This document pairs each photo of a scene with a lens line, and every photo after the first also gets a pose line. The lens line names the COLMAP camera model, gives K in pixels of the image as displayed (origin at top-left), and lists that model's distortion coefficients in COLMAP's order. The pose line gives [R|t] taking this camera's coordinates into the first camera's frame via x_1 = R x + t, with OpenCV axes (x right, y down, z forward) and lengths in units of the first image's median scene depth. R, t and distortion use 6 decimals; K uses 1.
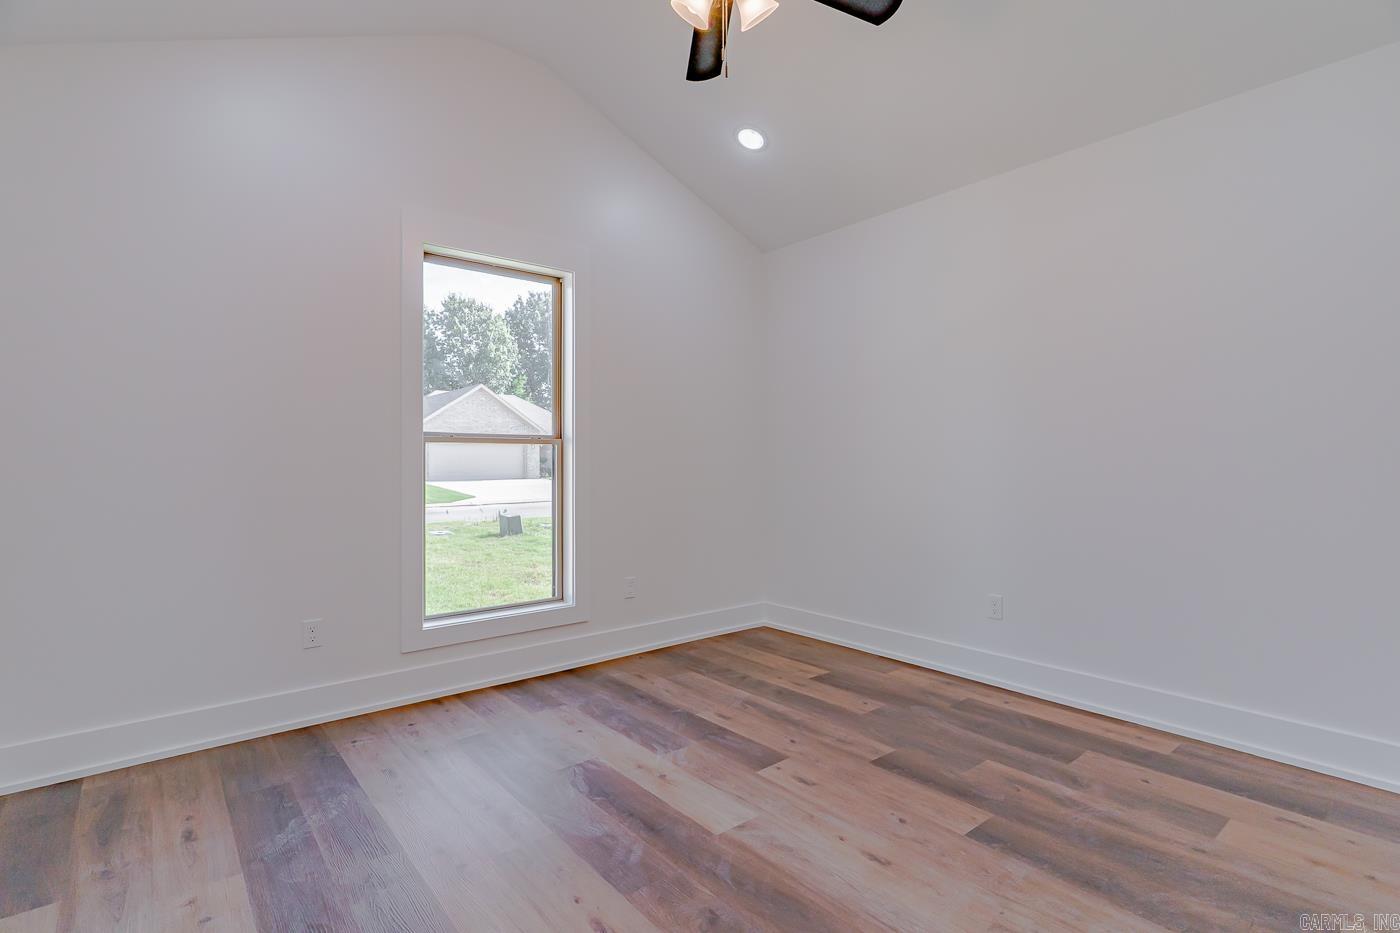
lens RADIAL K [[670.5, 0, 700.2], [0, 670.5, 467.5], [0, 0, 1]] dist [-0.000055, -0.001358]
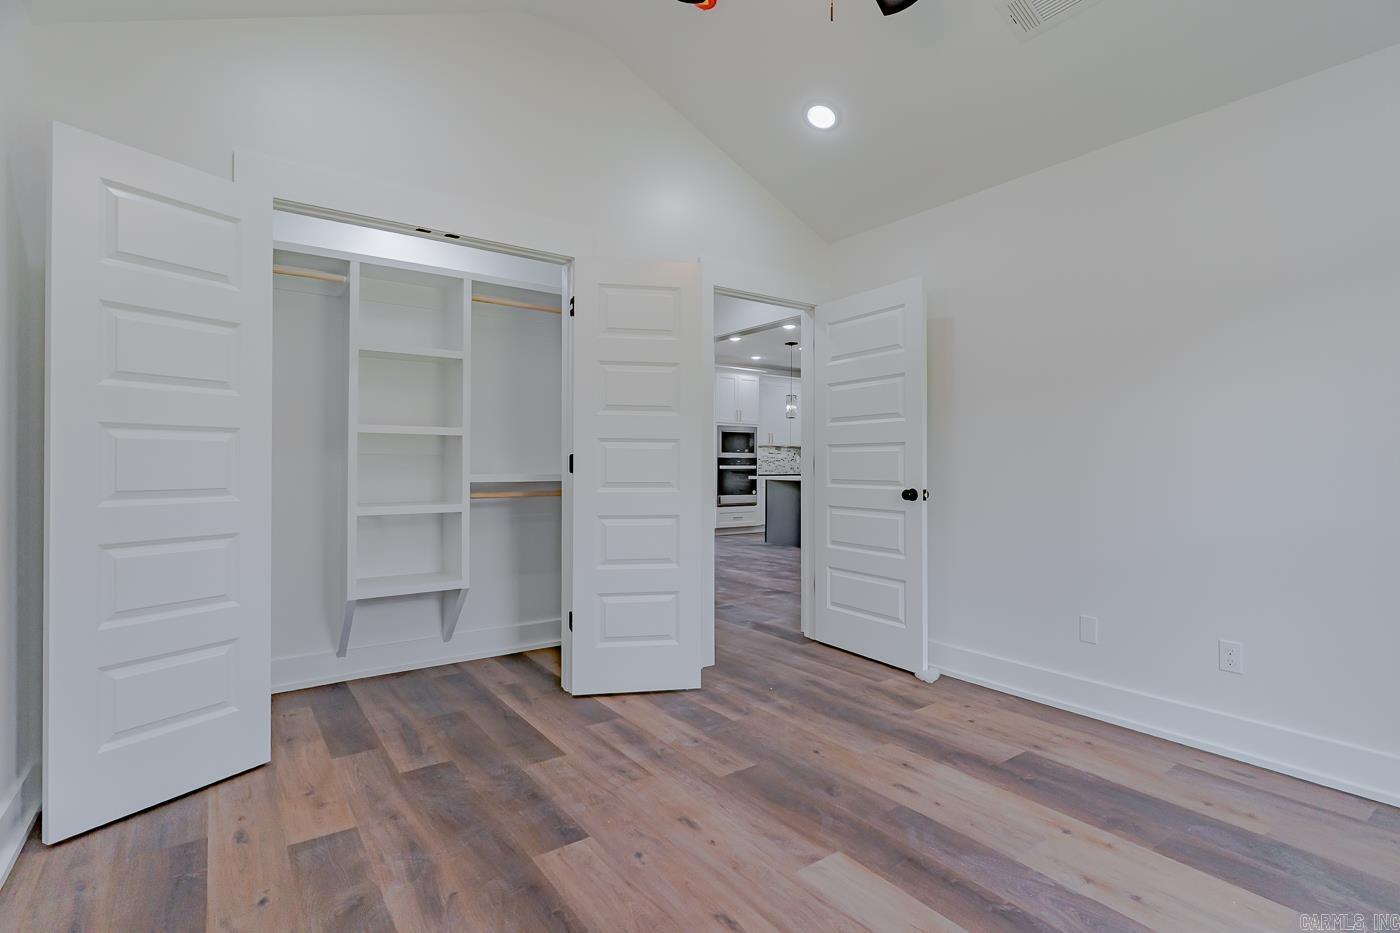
lens RADIAL K [[670.5, 0, 701.9], [0, 670.5, 458.3], [0, 0, 1]] dist [-0.000055, -0.001358]
pose [[-0.998183, 0.001069, 0.060251, 0.166451], [0.000868, 0.999994, -0.003363, -0.015207], [-0.060254, -0.003304, -0.998178, 2.011633]]
